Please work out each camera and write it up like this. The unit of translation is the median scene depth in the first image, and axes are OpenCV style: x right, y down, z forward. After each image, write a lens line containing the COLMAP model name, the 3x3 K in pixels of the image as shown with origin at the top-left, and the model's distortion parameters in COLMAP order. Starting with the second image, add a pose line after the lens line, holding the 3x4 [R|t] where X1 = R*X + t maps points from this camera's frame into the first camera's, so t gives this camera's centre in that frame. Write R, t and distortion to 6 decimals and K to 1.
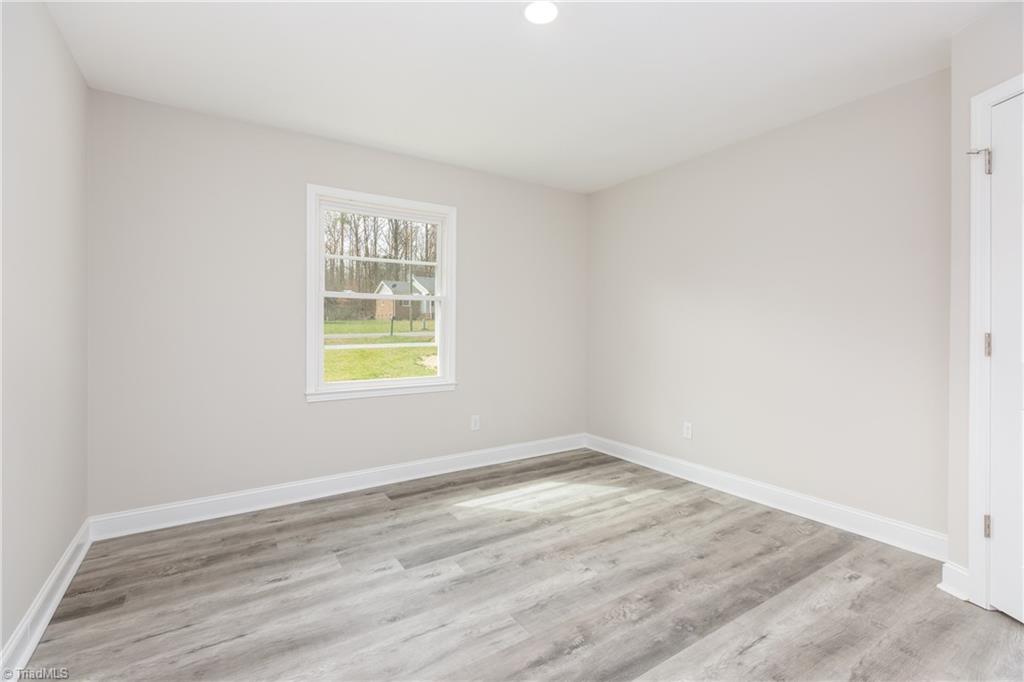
lens RADIAL K [[461.6, 0, 508.4], [0, 461.6, 331.7], [0, 0, 1]] dist [0.004253, -0.001994]
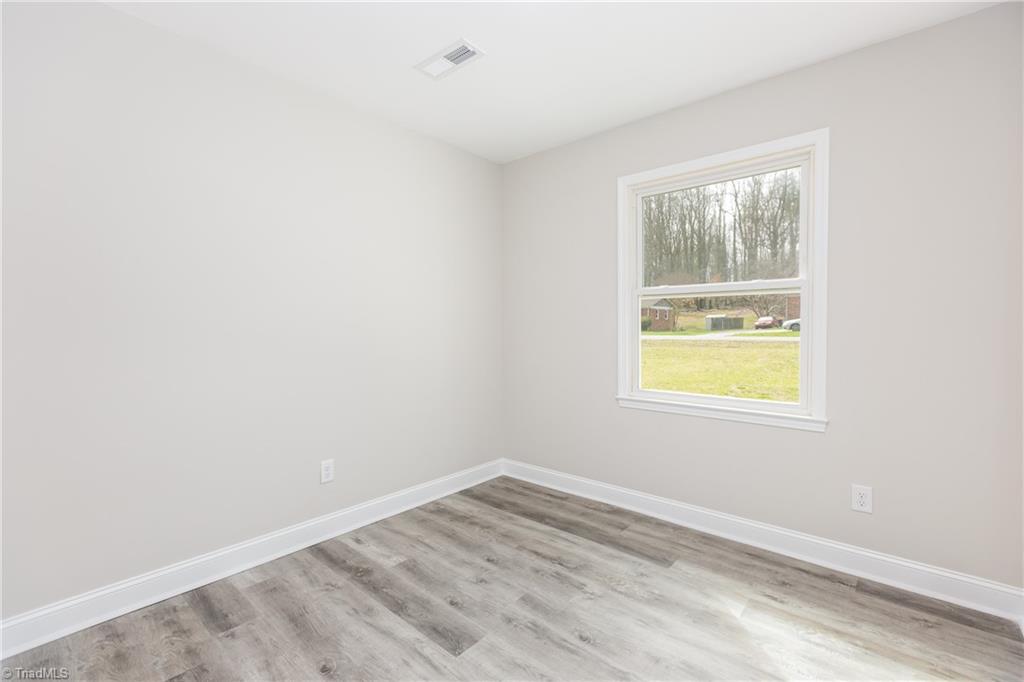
lens RADIAL K [[461.6, 0, 508.1], [0, 461.6, 343.2], [0, 0, 1]] dist [0.004253, -0.001994]
pose [[0.257450, 0.045019, -0.965242, 0.365229], [0.012318, 0.998680, 0.049864, -0.026993], [0.966213, -0.024727, 0.256556, 0.445411]]
